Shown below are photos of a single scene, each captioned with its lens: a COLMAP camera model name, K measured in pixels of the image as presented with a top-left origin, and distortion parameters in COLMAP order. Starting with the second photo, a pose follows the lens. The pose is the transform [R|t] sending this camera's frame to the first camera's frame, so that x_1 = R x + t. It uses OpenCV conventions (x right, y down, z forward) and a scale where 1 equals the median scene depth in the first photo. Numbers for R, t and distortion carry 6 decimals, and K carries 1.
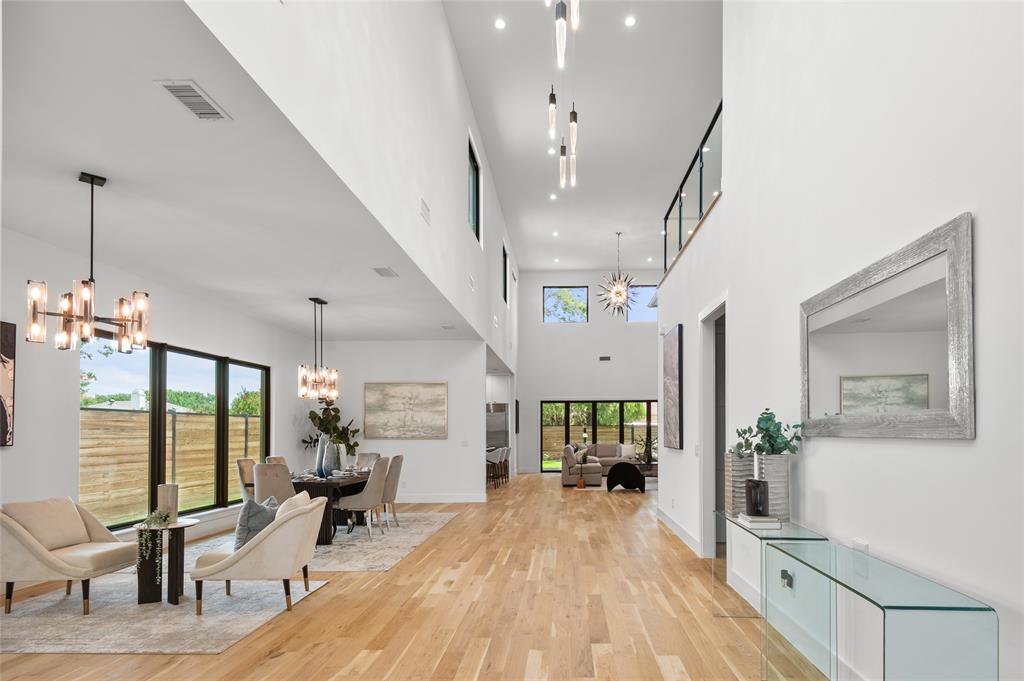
lens RADIAL K [[588.0, 0, 574.2], [0, 588.0, 421.4], [0, 0, 1]] dist [0.010808, -0.007106]
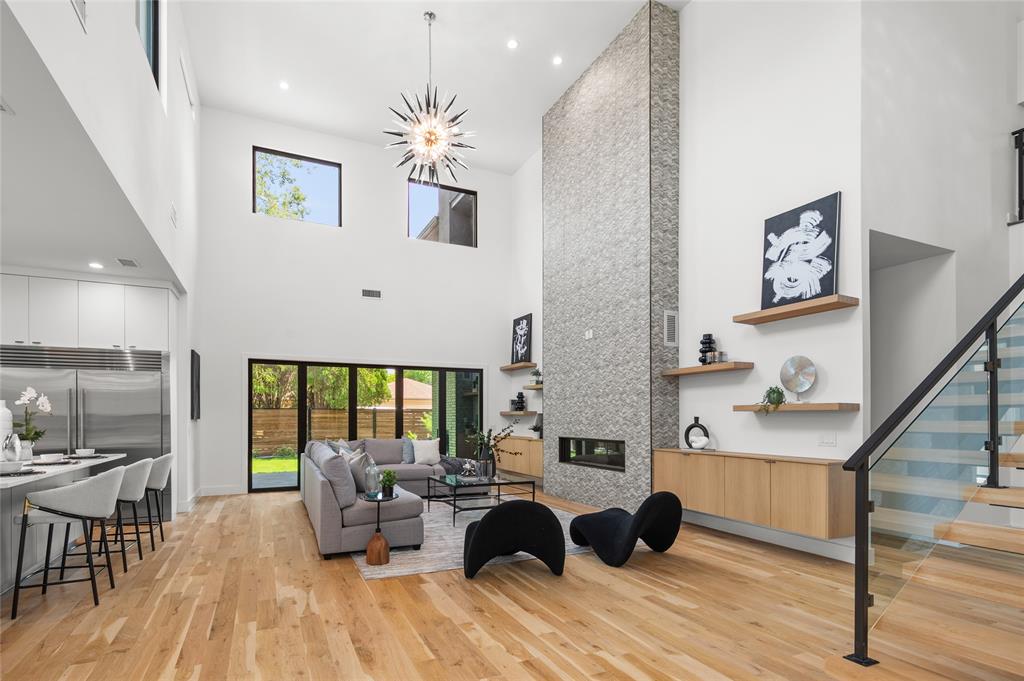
lens RADIAL K [[513.2, 0, 512.5], [0, 513.2, 423.2], [0, 0, 1]] dist [-0.004356, -0.002101]
pose [[0.905587, 0.004188, 0.424139, -0.086064], [-0.015931, 0.999582, 0.024146, 0.019651], [-0.423861, -0.028623, 0.905275, 1.116518]]
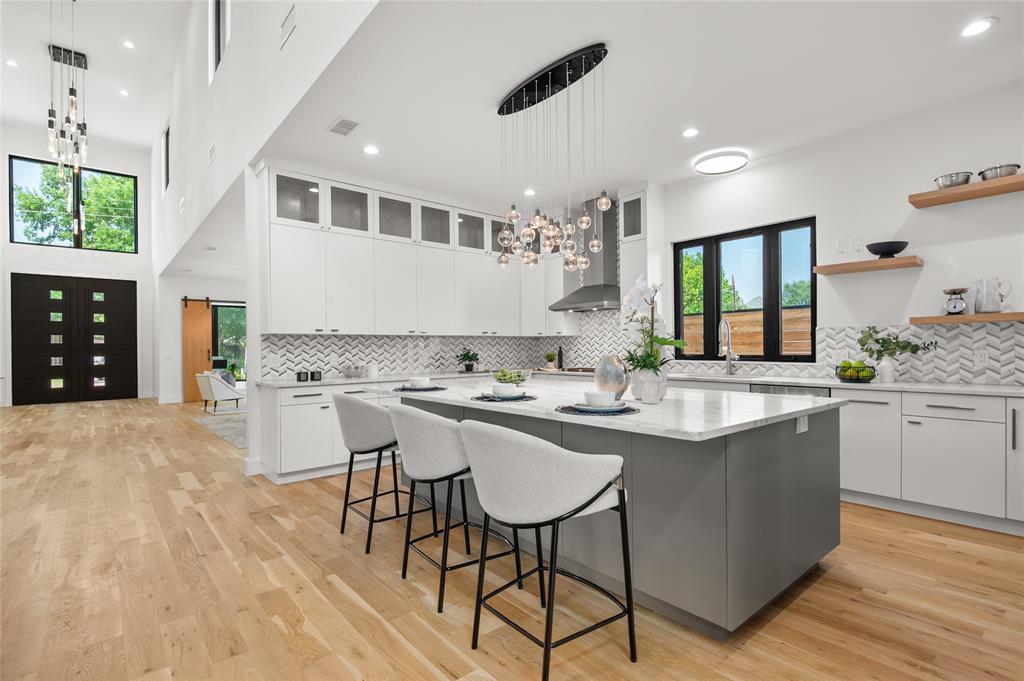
lens RADIAL K [[500.4, 0, 509.5], [0, 500.4, 343.8], [0, 0, 1]] dist [0.013951, -0.014328]
pose [[-0.780334, 0.001567, -0.625361, -0.077137], [0.022228, 0.999434, -0.025232, 0.054129], [0.624968, -0.033590, -0.779927, 2.061454]]
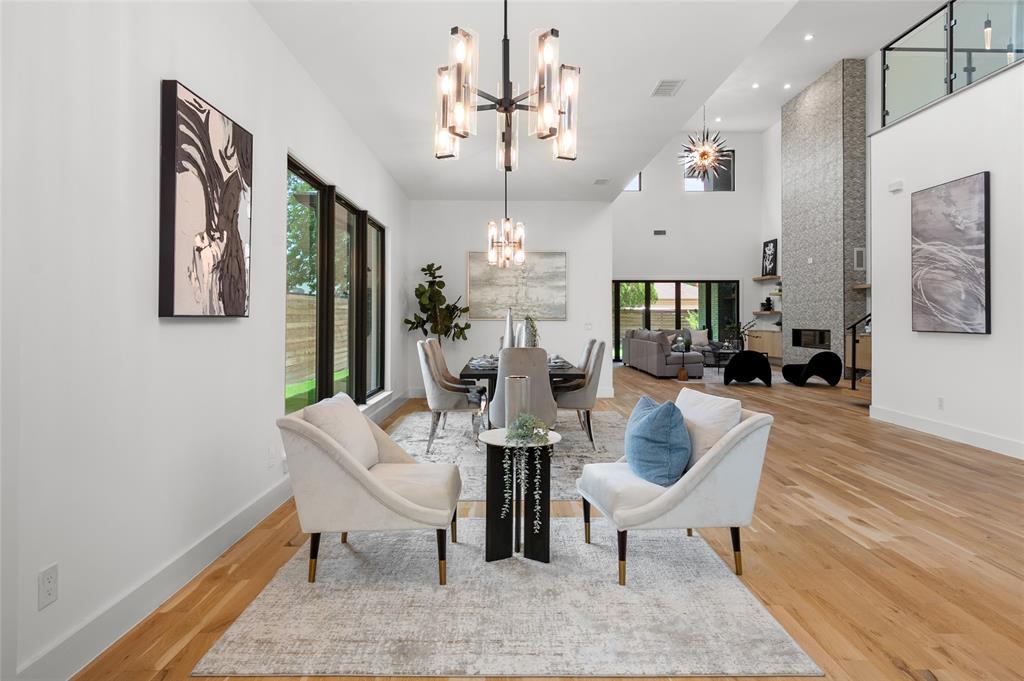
lens RADIAL K [[622.3, 0, 520.0], [0, 622.3, 315.3], [0, 0, 1]] dist [-0.005524, -0.003657]
pose [[0.999674, 0.009623, 0.023648, -0.414639], [-0.009908, 0.999879, 0.012001, 0.017069], [-0.023530, -0.012231, 0.999648, 0.183395]]
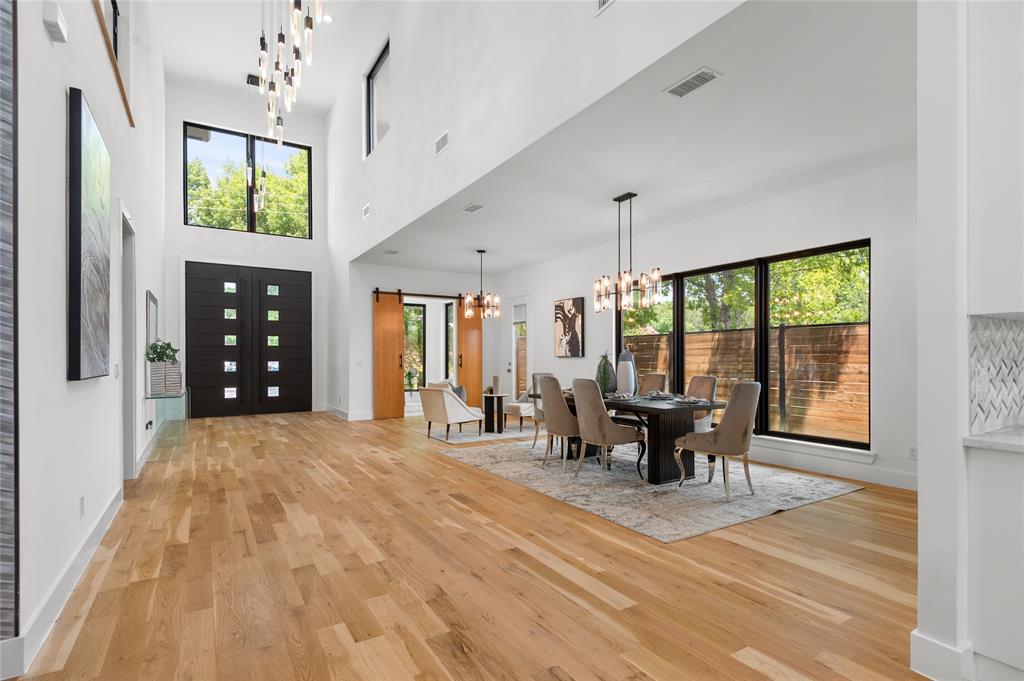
lens RADIAL K [[500.4, 0, 519.0], [0, 500.4, 356.6], [0, 0, 1]] dist [0.013951, -0.014328]
pose [[-0.854215, 0.004496, -0.519900, 0.083882], [0.012324, 0.999857, -0.011602, 0.036295], [0.519773, -0.016317, -0.854148, 1.481854]]
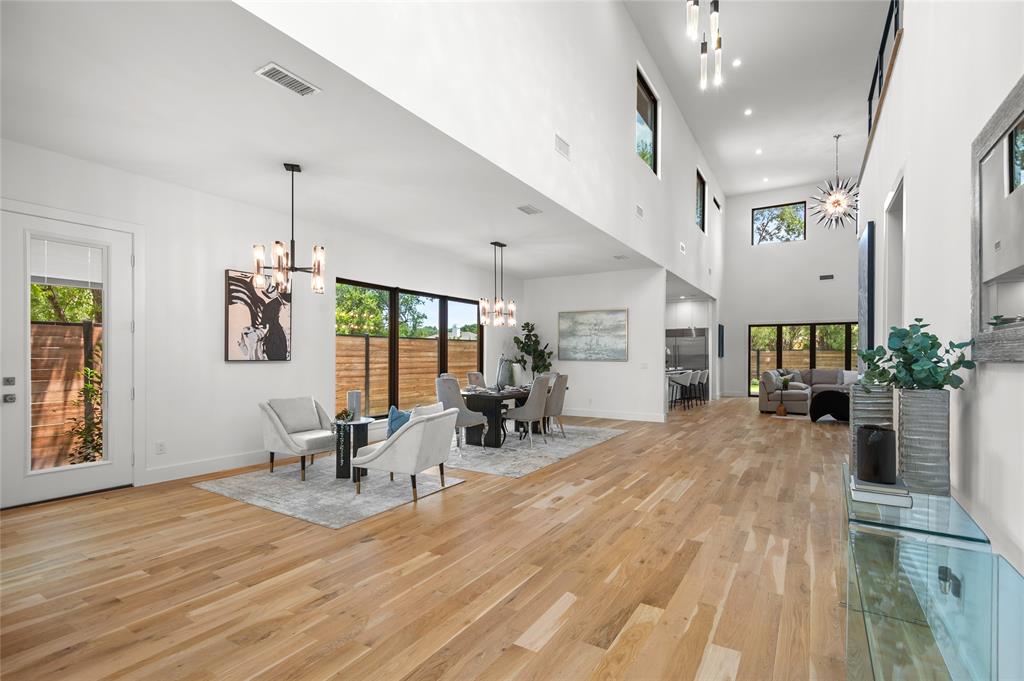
lens RADIAL K [[500.4, 0, 501.6], [0, 500.4, 354.5], [0, 0, 1]] dist [0.013951, -0.014328]
pose [[0.841761, 0.007193, -0.539802, 0.116846], [0.001226, 0.999883, 0.015234, 0.004390], [0.539849, -0.013485, 0.841654, 0.137012]]
